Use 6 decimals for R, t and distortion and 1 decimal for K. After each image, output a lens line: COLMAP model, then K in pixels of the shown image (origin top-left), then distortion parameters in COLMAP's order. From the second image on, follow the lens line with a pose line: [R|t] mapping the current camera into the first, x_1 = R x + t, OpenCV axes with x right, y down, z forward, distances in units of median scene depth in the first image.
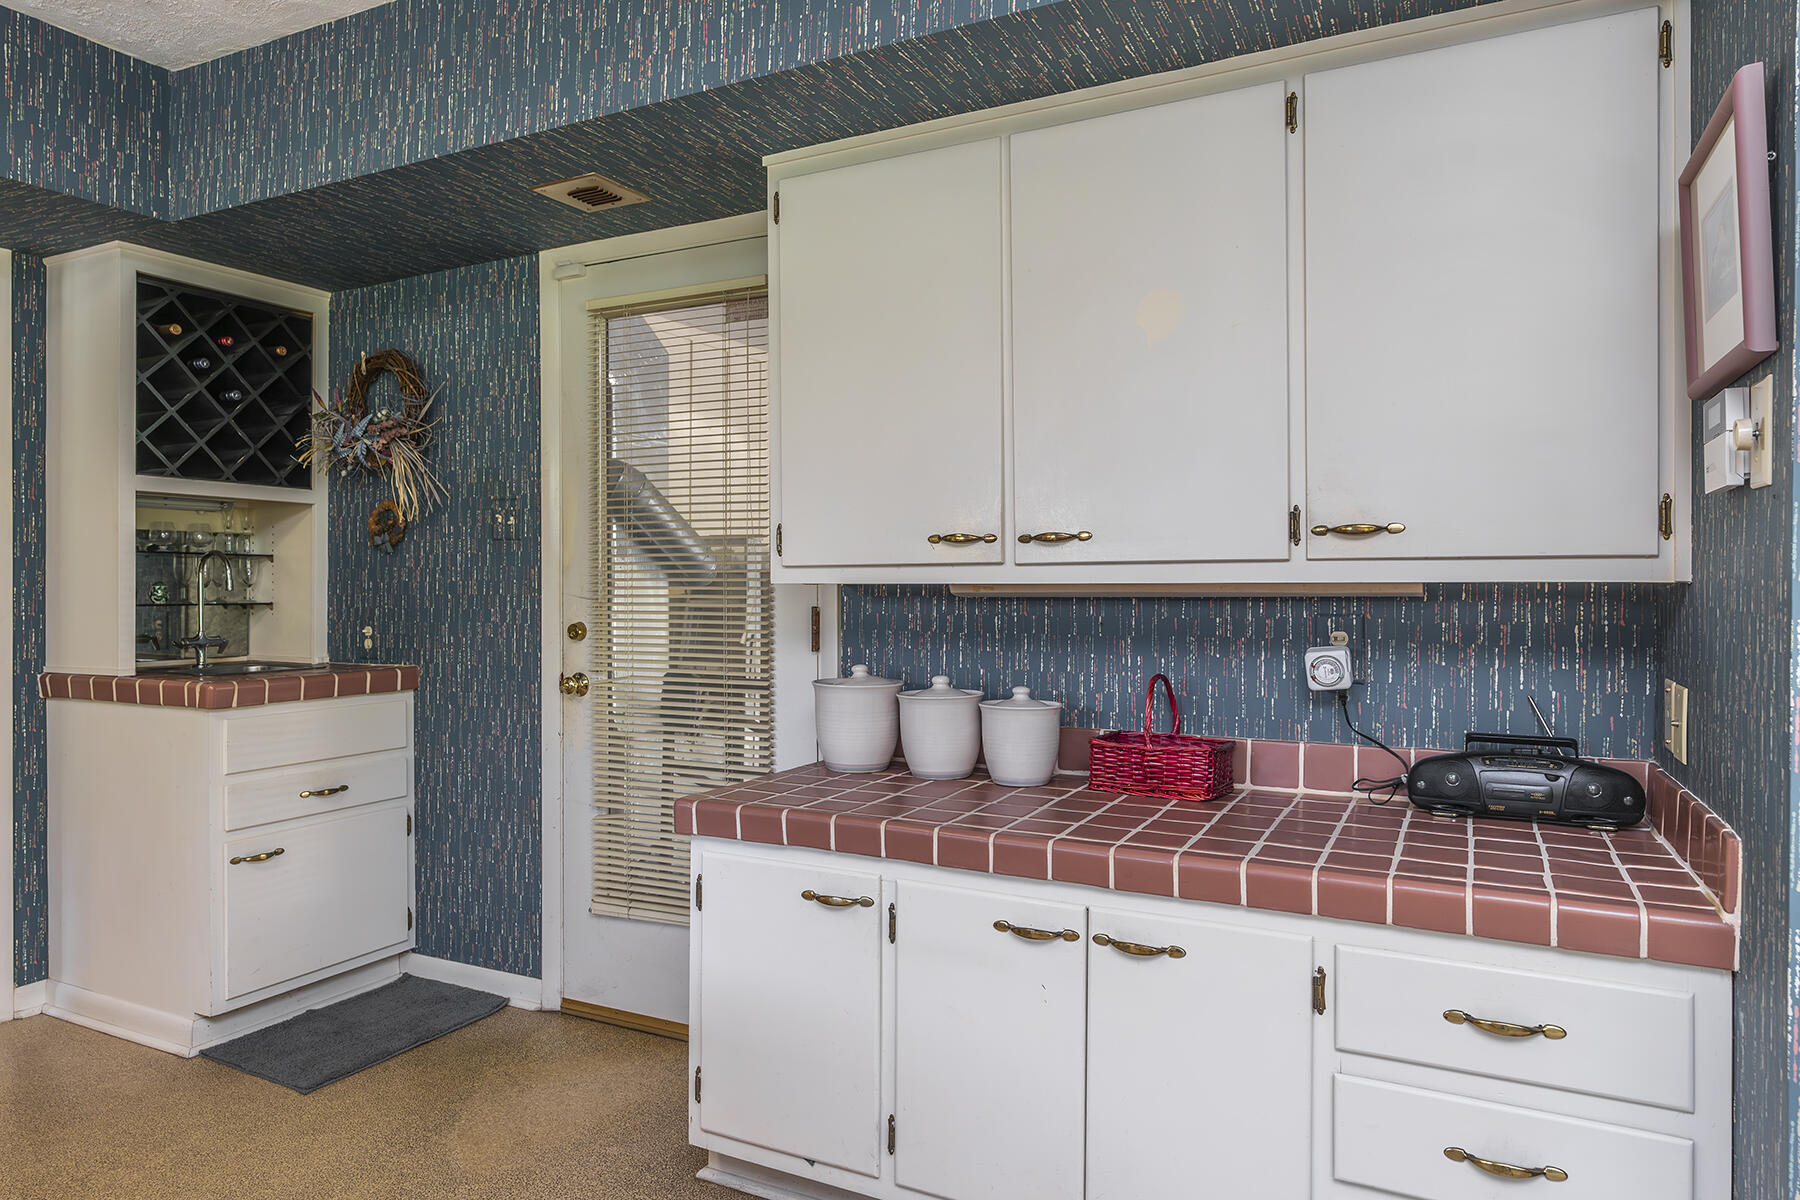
lens RADIAL K [[1005.4, 0, 899.4], [0, 1005.4, 590.1], [0, 0, 1]] dist [-0.043022, 0.000429]
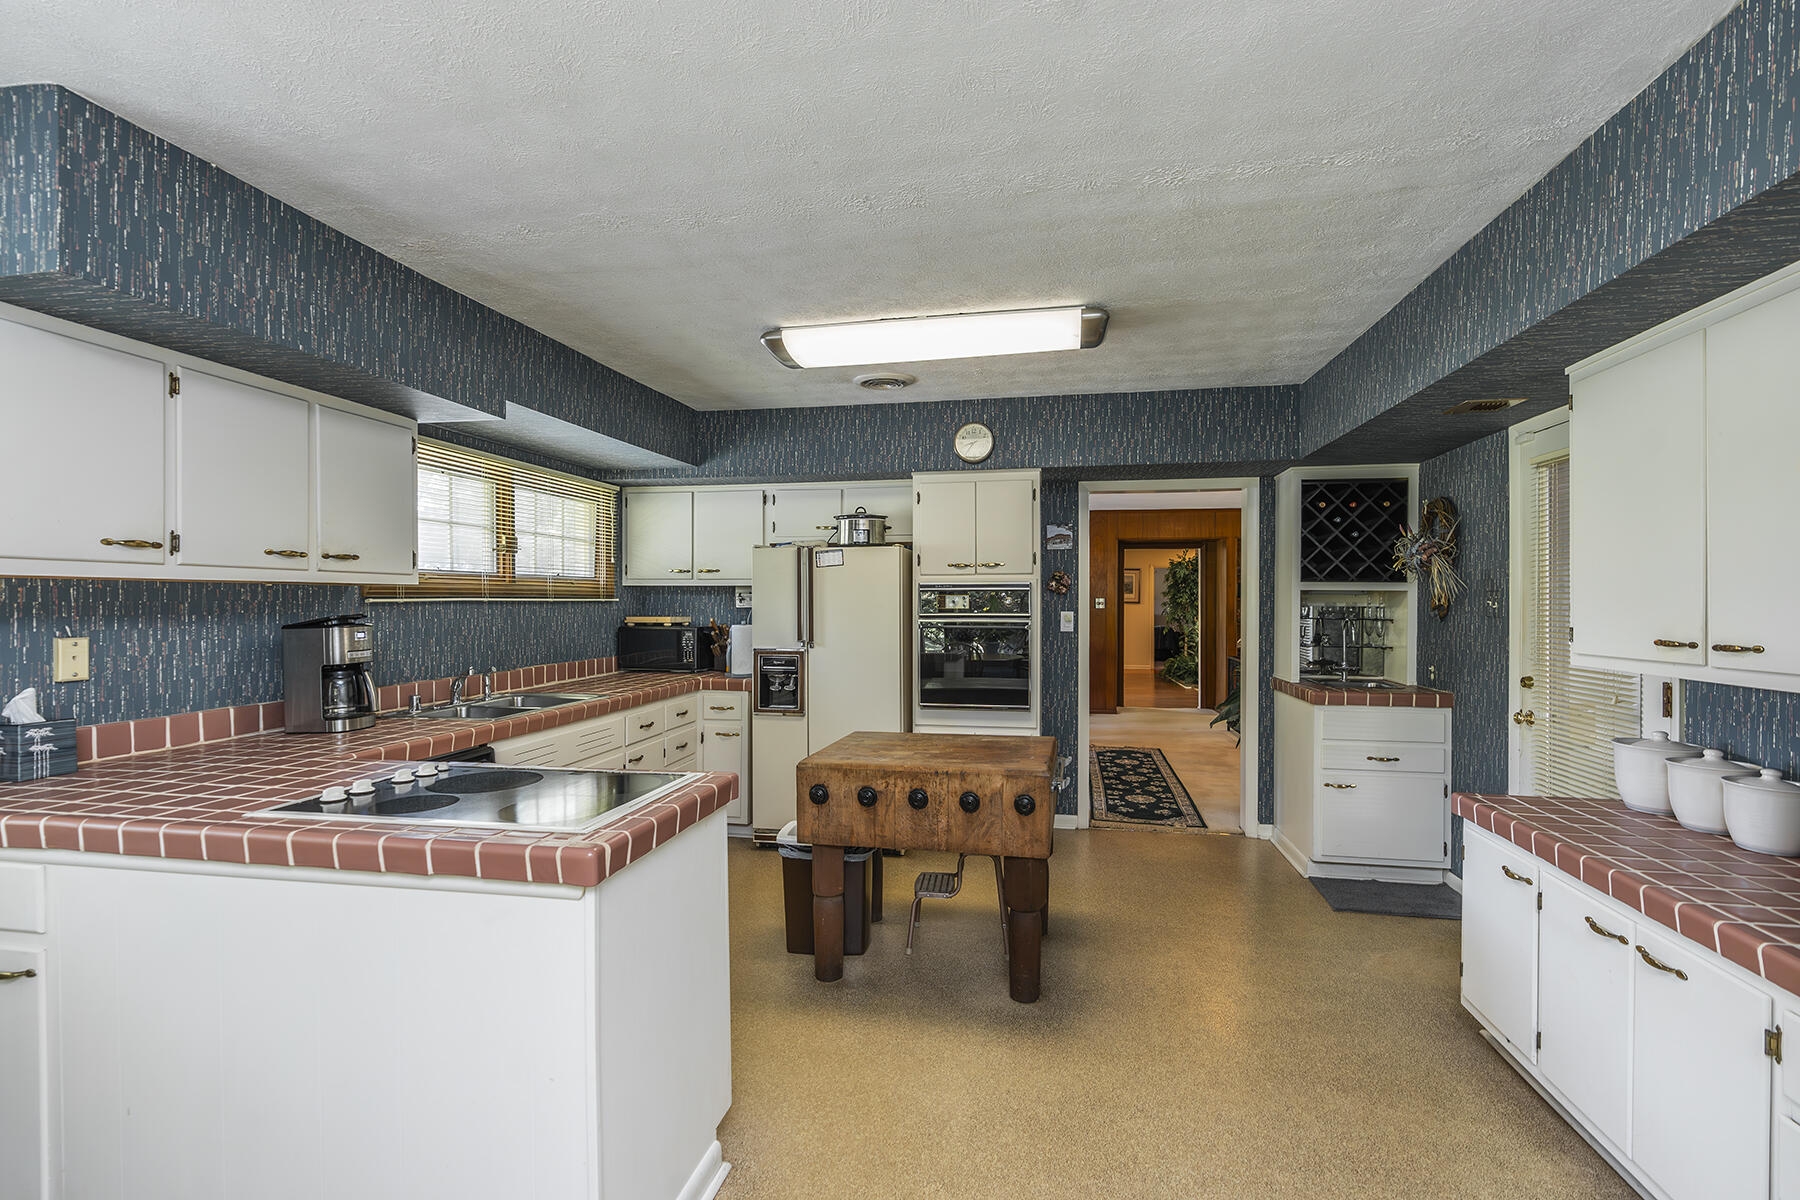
lens RADIAL K [[826.4, 0, 890.6], [0, 826.4, 603.0], [0, 0, 1]] dist [-0.003606, 0.000259]
pose [[0.197207, 0.002988, -0.980357, 0.662785], [0.001634, 0.999993, 0.003376, -0.078541], [0.980360, -0.002268, 0.197201, -0.144983]]
